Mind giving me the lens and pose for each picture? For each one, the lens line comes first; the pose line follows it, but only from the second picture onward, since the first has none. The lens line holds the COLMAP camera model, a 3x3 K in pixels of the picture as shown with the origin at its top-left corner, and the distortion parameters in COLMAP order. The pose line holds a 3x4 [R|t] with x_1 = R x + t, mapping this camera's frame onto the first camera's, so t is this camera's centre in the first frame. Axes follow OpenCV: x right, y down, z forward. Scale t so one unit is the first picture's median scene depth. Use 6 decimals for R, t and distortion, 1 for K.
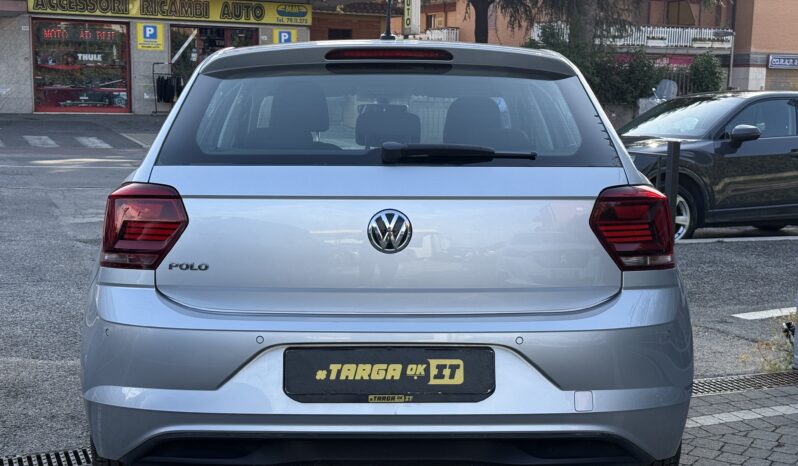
lens RADIAL K [[1117.3, 0, 399.0], [0, 1117.3, 233.0], [0, 0, 1]] dist [0.171332, -0.322905]
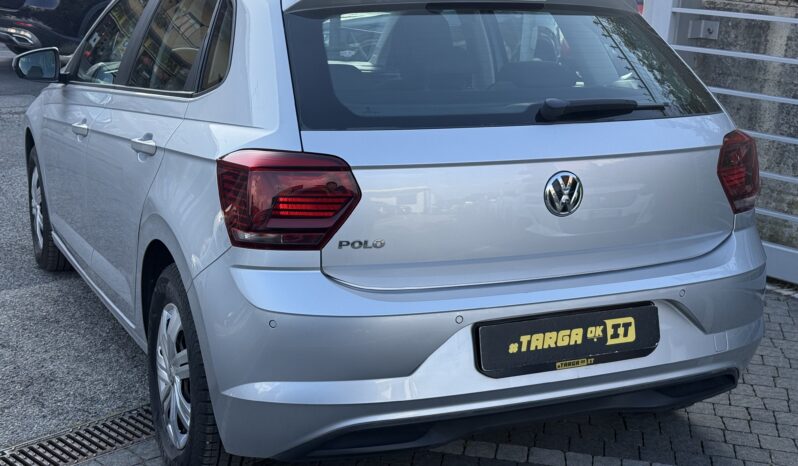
lens RADIAL K [[1117.3, 0, 399.0], [0, 1117.3, 233.0], [0, 0, 1]] dist [0.171332, -0.322905]
pose [[0.912652, -0.076201, 0.401572, -0.537174], [0.020396, 0.989735, 0.141454, -0.109595], [-0.408229, -0.120908, 0.904837, 0.177303]]
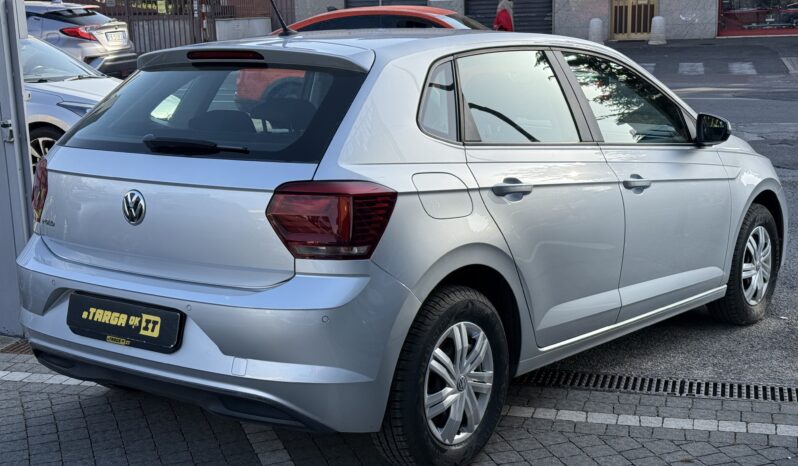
lens RADIAL K [[1117.3, 0, 399.0], [0, 1117.3, 233.0], [0, 0, 1]] dist [0.171332, -0.322905]
pose [[0.782557, 0.088358, -0.616277, 1.004380], [-0.042480, 0.995149, 0.088735, -0.097943], [0.621128, -0.043261, 0.782514, 0.207741]]
